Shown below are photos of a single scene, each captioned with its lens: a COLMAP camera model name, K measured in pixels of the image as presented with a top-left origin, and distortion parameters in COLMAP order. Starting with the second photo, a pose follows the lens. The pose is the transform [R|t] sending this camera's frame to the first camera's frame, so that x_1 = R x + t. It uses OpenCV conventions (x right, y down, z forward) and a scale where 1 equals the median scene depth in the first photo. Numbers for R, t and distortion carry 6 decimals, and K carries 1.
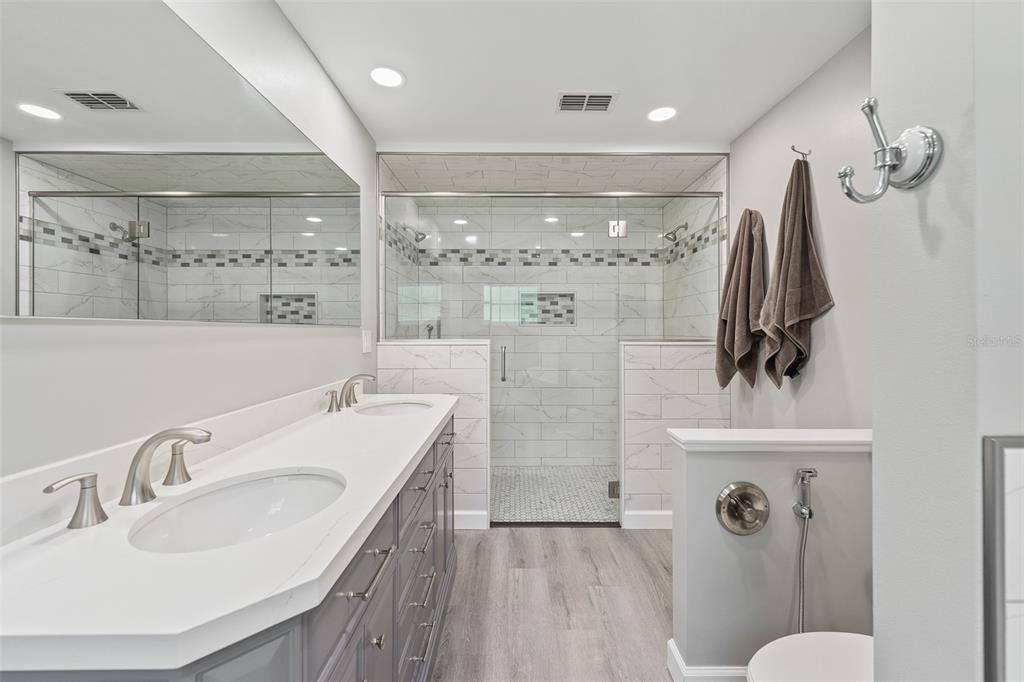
lens RADIAL K [[426.8, 0, 512.4], [0, 426.8, 334.6], [0, 0, 1]] dist [-0.000514, -0.000133]
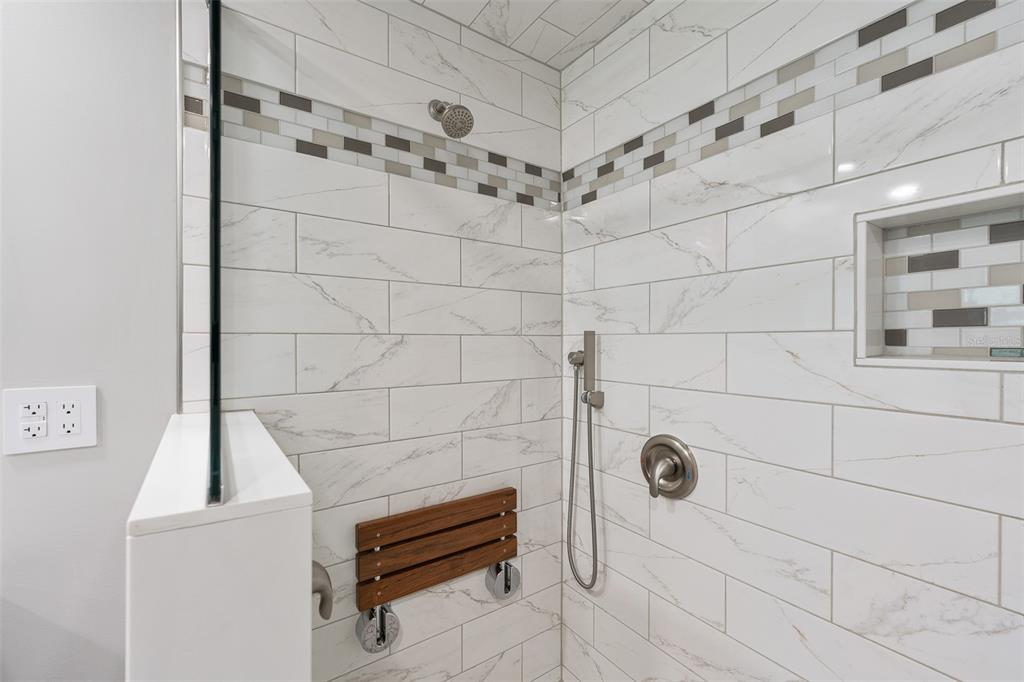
lens RADIAL K [[426.8, 0, 510.0], [0, 426.8, 342.4], [0, 0, 1]] dist [-0.000514, -0.000133]
pose [[0.570282, -0.000865, -0.821449, 0.097087], [-0.003808, 0.999986, -0.003696, -0.030895], [0.821440, 0.005236, 0.570270, 0.716858]]
